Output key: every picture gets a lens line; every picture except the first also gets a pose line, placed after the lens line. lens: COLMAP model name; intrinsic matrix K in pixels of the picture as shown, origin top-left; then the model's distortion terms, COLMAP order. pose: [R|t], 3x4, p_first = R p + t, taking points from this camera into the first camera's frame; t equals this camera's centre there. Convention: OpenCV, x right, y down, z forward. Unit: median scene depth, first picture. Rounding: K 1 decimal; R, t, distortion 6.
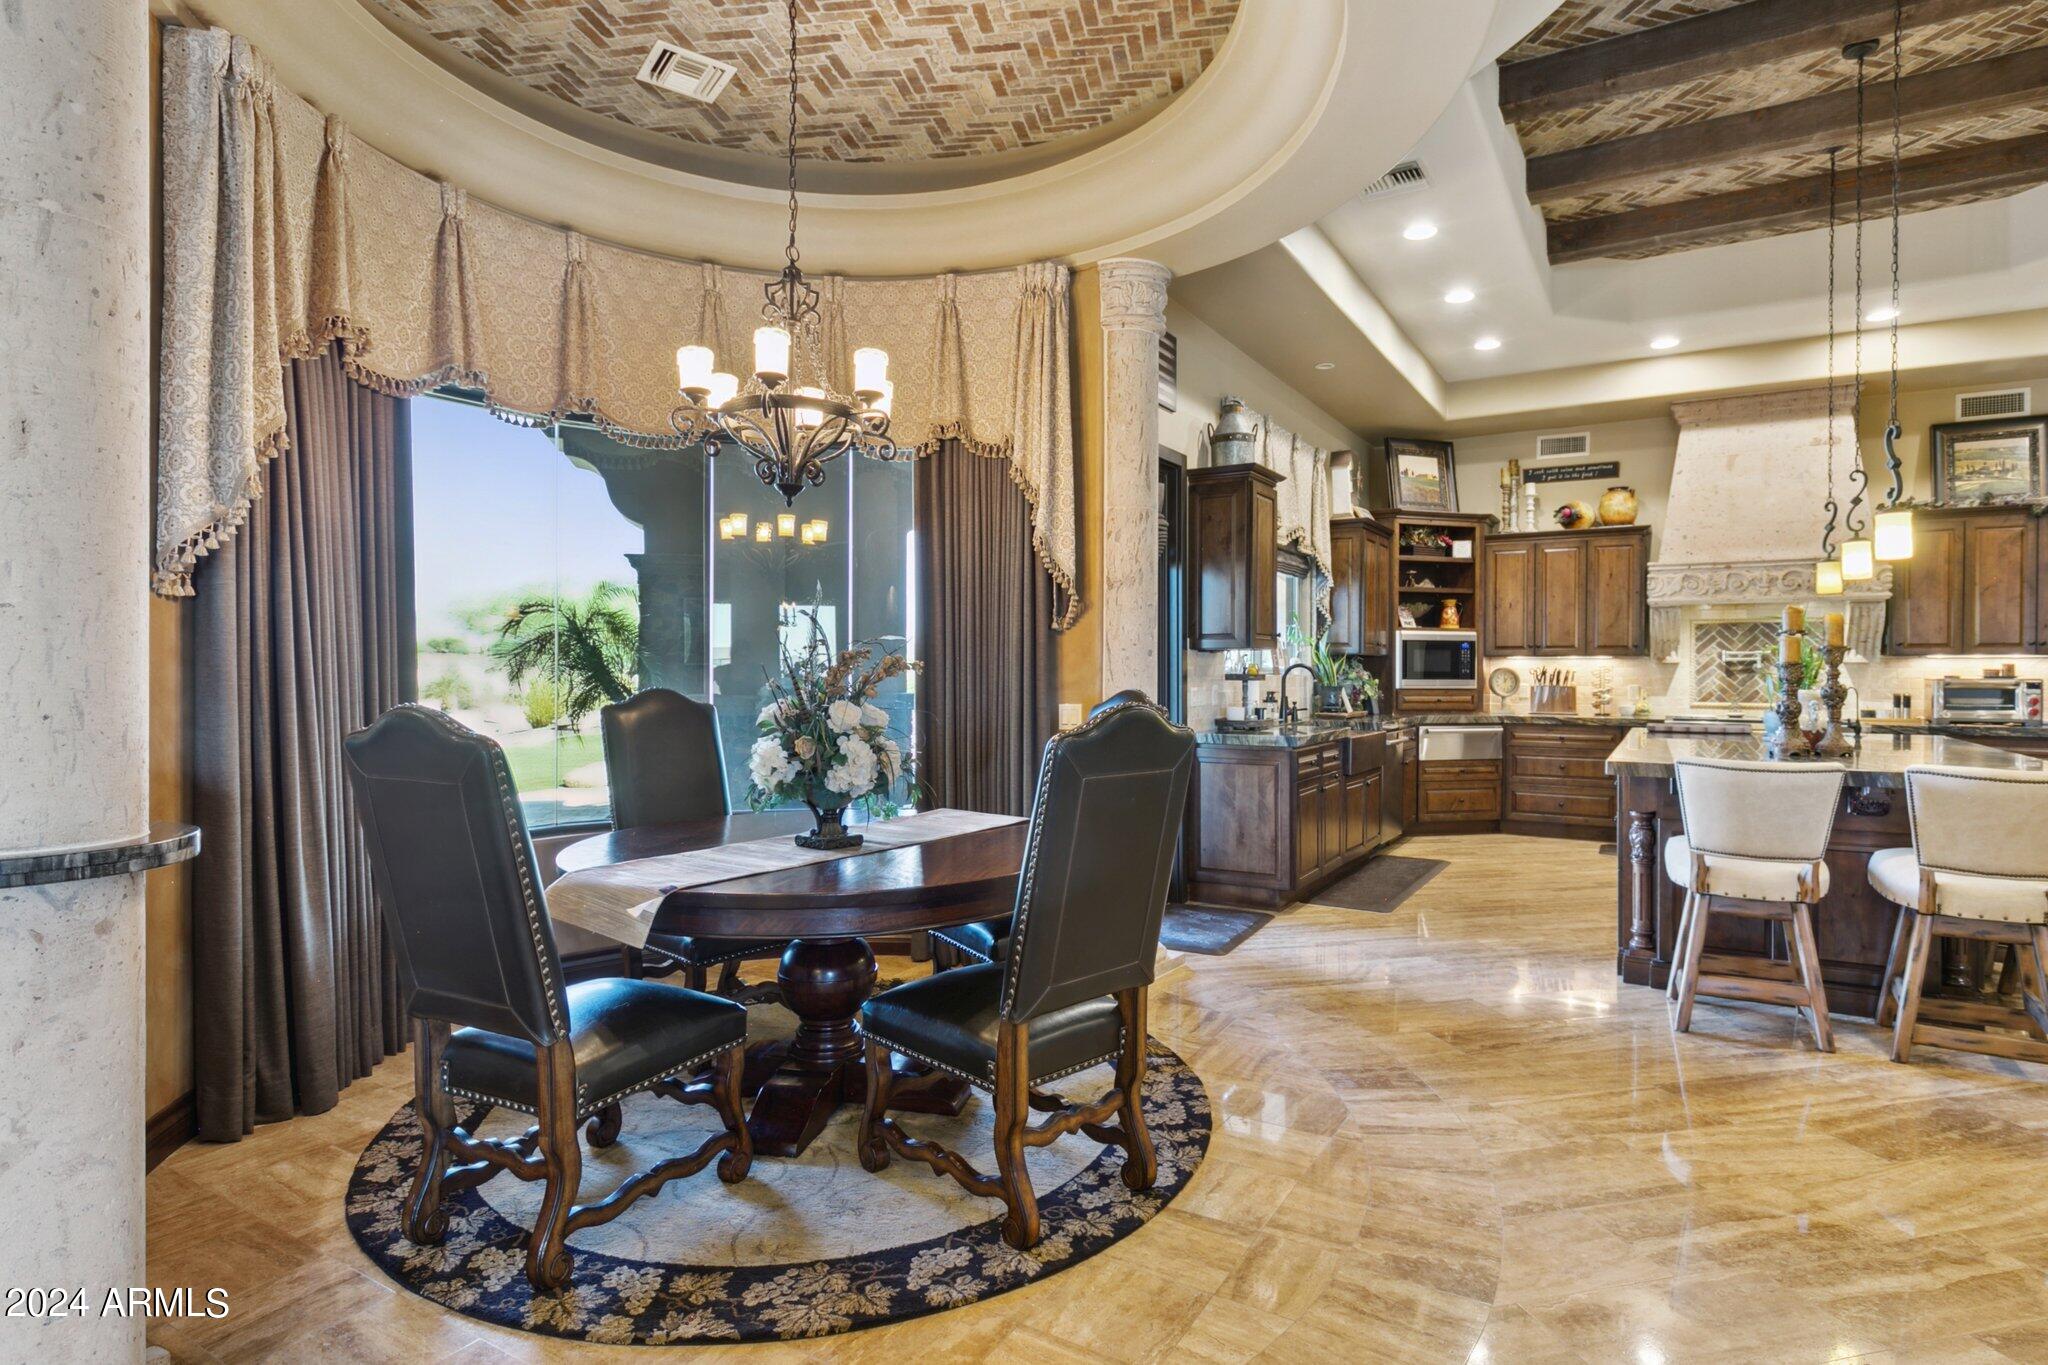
lens RADIAL K [[1068.7, 0, 1033.7], [0, 1068.7, 675.2], [0, 0, 1]] dist [0.000579, 0.000167]
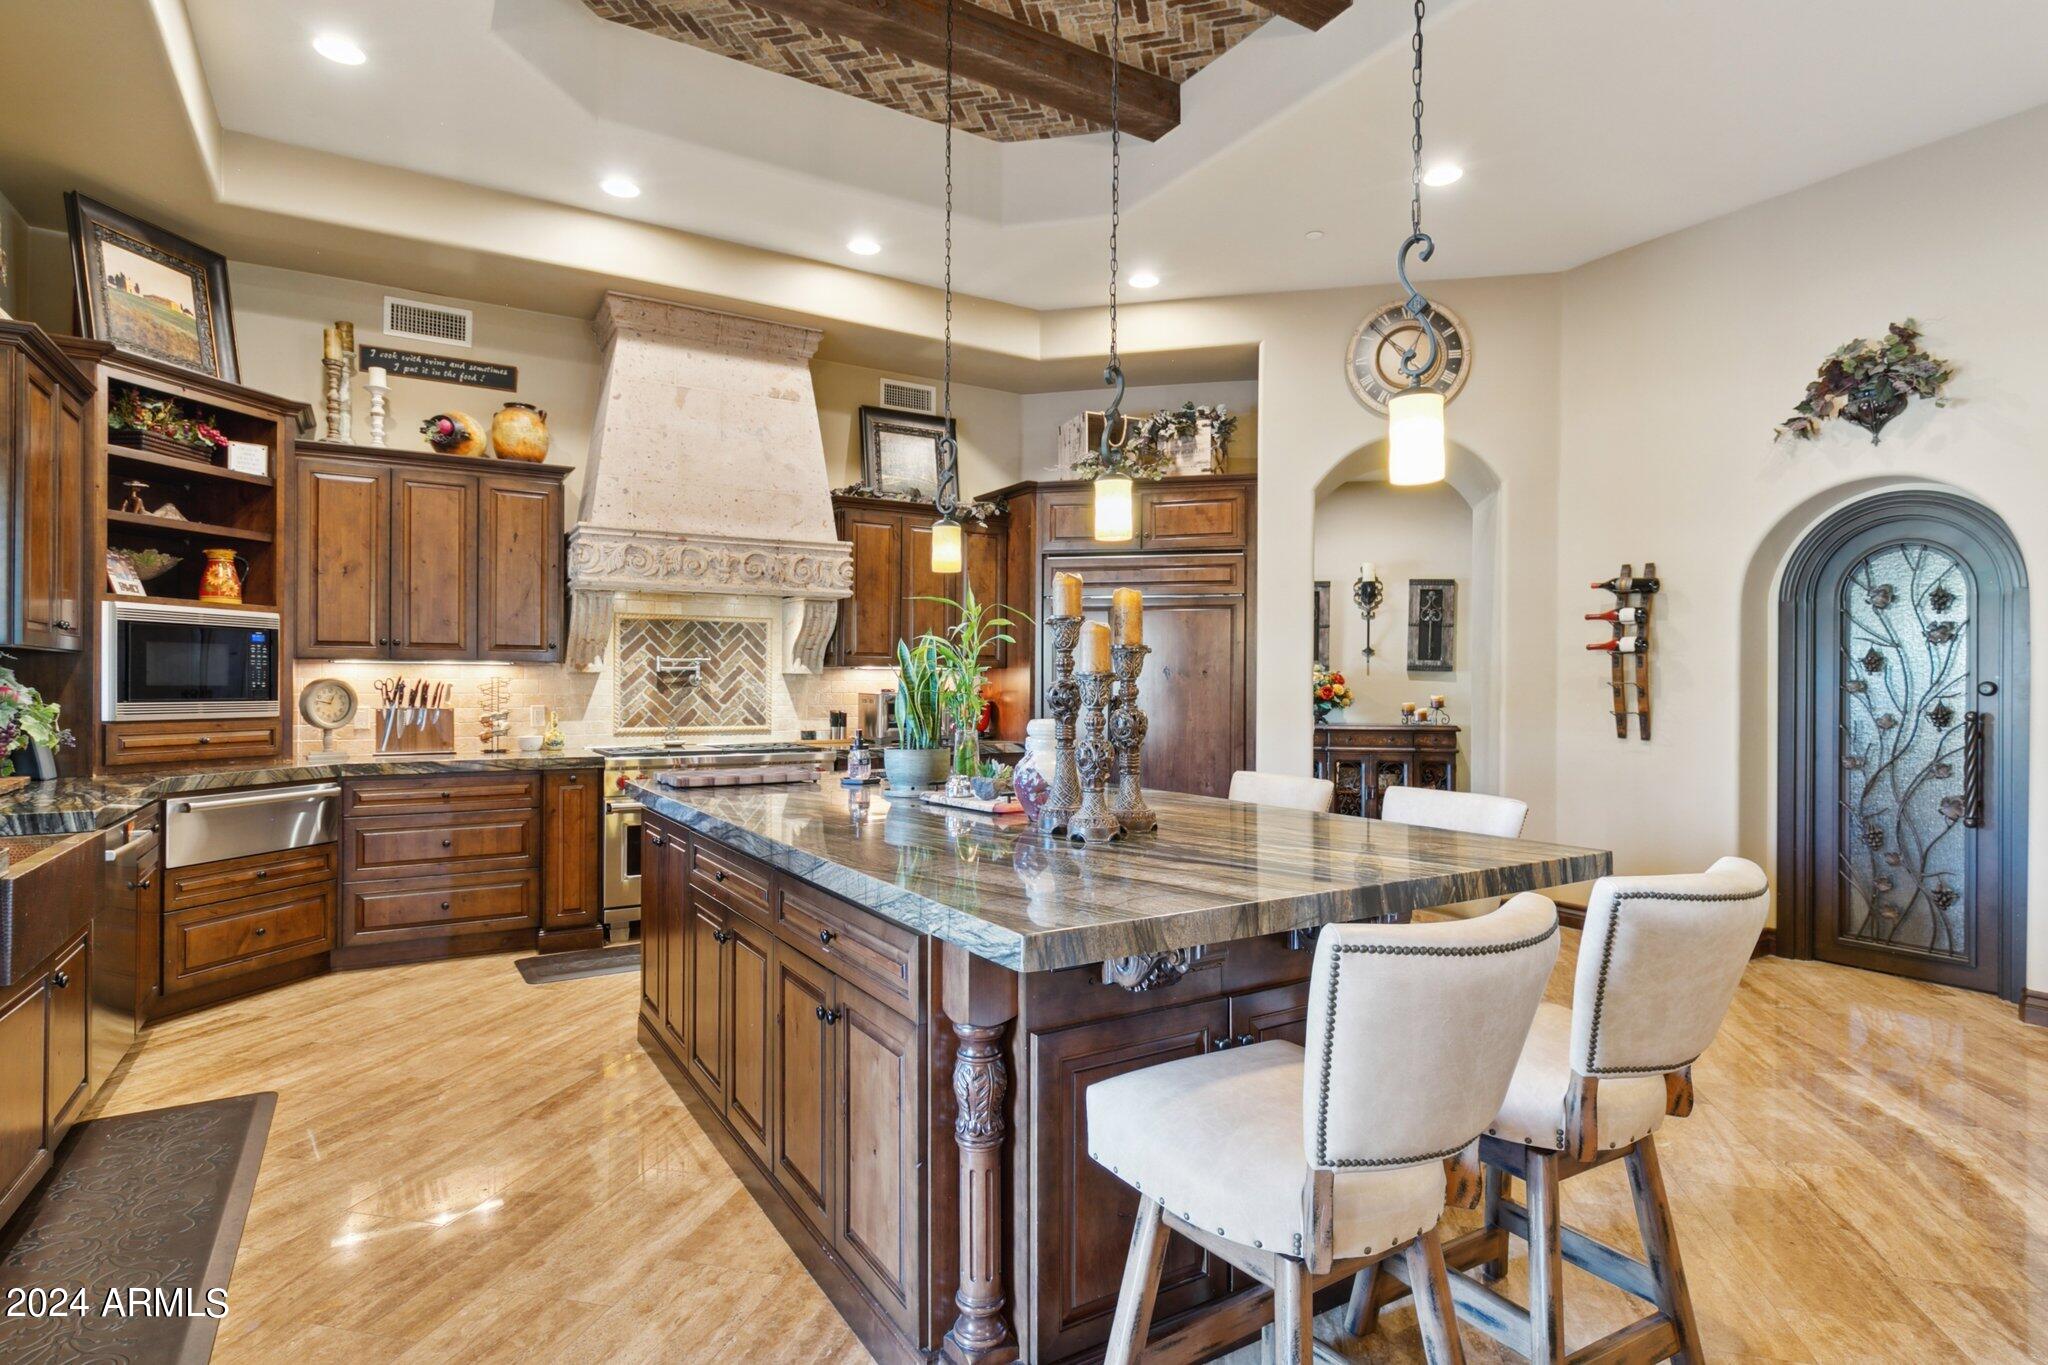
lens RADIAL K [[1063.3, 0, 1036.1], [0, 1063.3, 685.4], [0, 0, 1]] dist [0.001298, -0.002205]
pose [[0.458745, -0.002130, 0.888565, 0.112540], [0.002088, 0.999997, 0.001319, -0.003472], [-0.888565, 0.001251, 0.458748, 0.423948]]
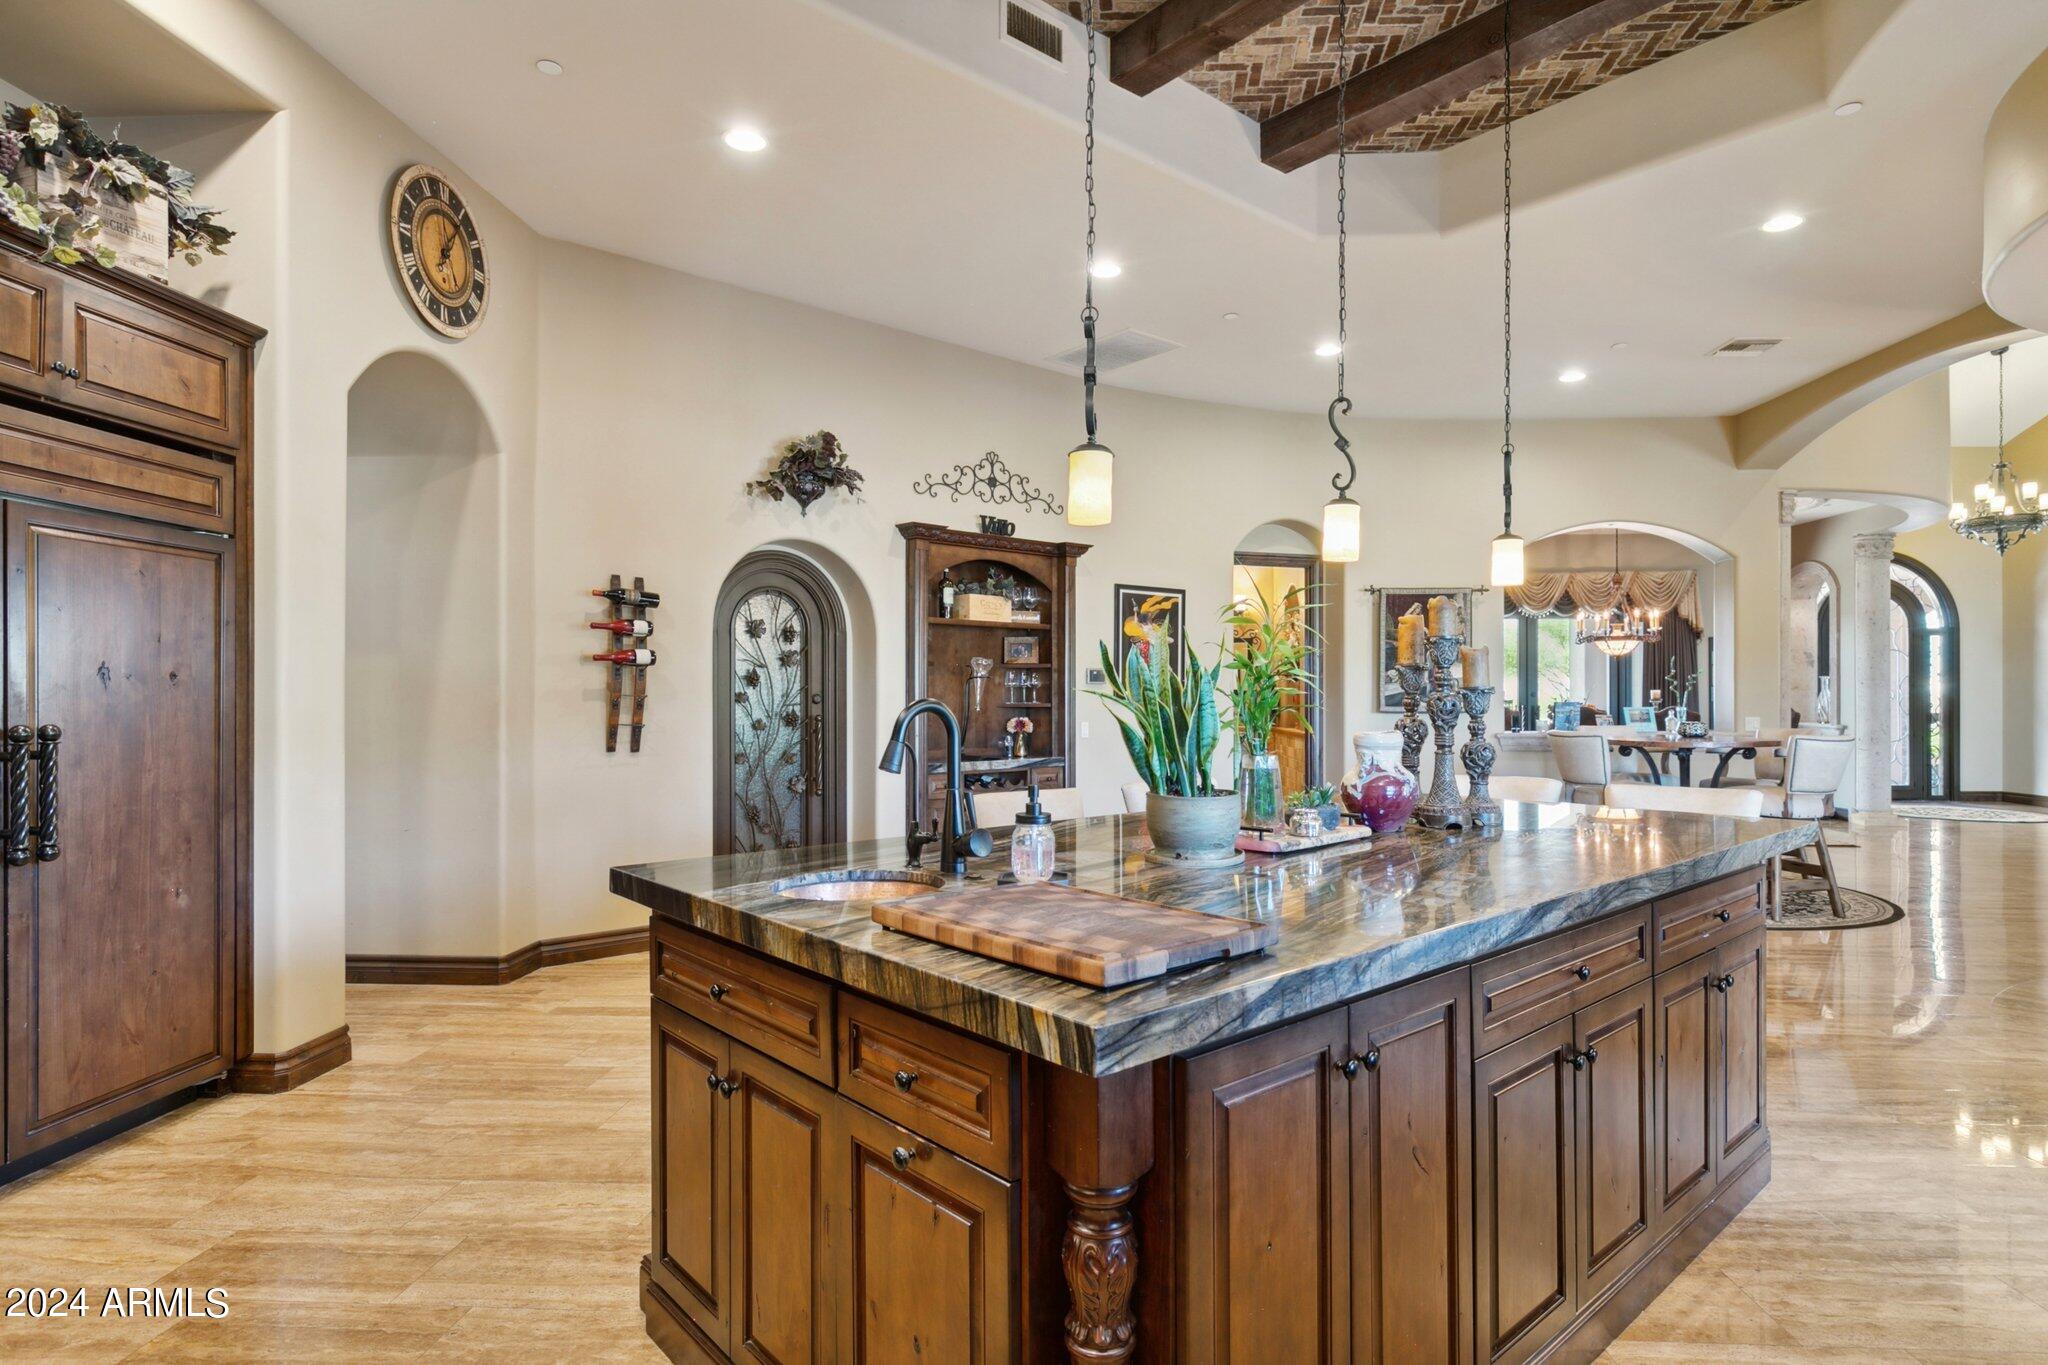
lens RADIAL K [[1087.6, 0, 1024.4], [0, 1087.6, 690.8], [0, 0, 1]] dist [0.000923, -0.000141]
pose [[-0.953090, 0.001638, 0.302682, 0.433297], [0.001361, 0.999998, -0.001124, -0.005133], [-0.302683, -0.000660, -0.953091, 0.964795]]
